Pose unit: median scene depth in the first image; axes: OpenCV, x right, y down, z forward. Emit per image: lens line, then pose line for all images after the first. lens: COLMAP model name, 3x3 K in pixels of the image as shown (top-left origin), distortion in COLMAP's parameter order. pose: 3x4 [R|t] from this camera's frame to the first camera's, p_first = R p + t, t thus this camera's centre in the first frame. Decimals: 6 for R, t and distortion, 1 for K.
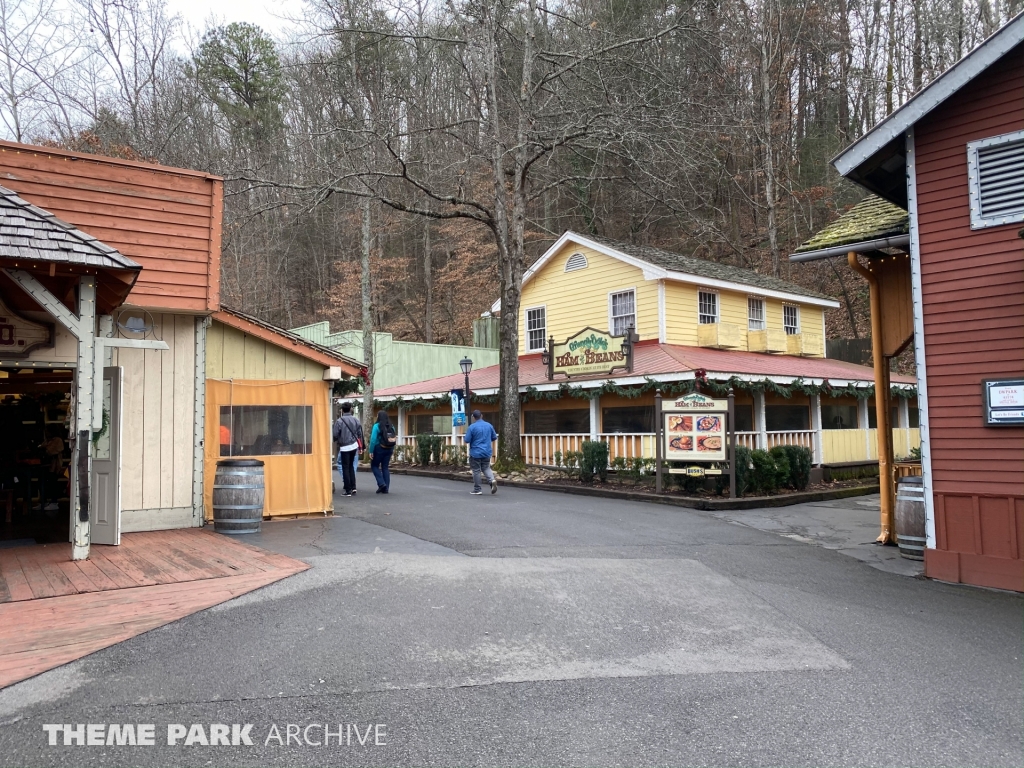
lens RADIAL K [[783.4, 0, 511.4], [0, 783.4, 384.5], [0, 0, 1]] dist [0.006512, 0.010721]
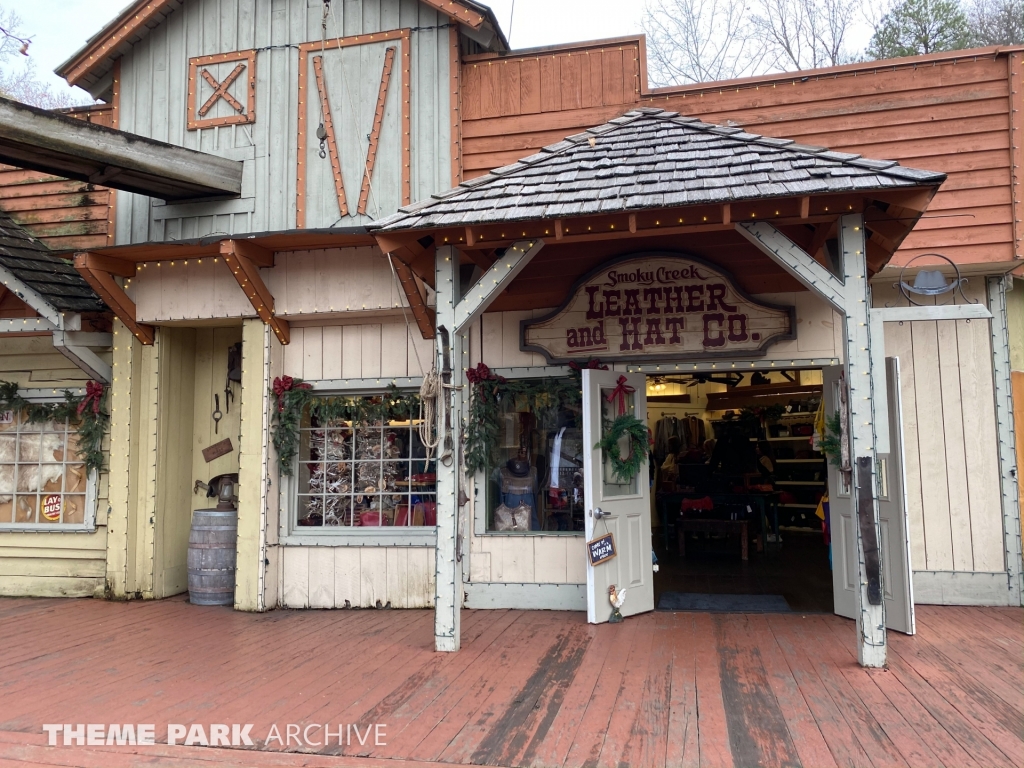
lens RADIAL K [[783.4, 0, 511.6], [0, 783.4, 385.0], [0, 0, 1]] dist [0.006512, 0.010721]
pose [[0.679543, -0.059879, -0.731188, -0.239201], [0.048334, 0.998152, -0.036822, 0.009217], [0.732042, -0.010320, 0.681182, 0.322246]]
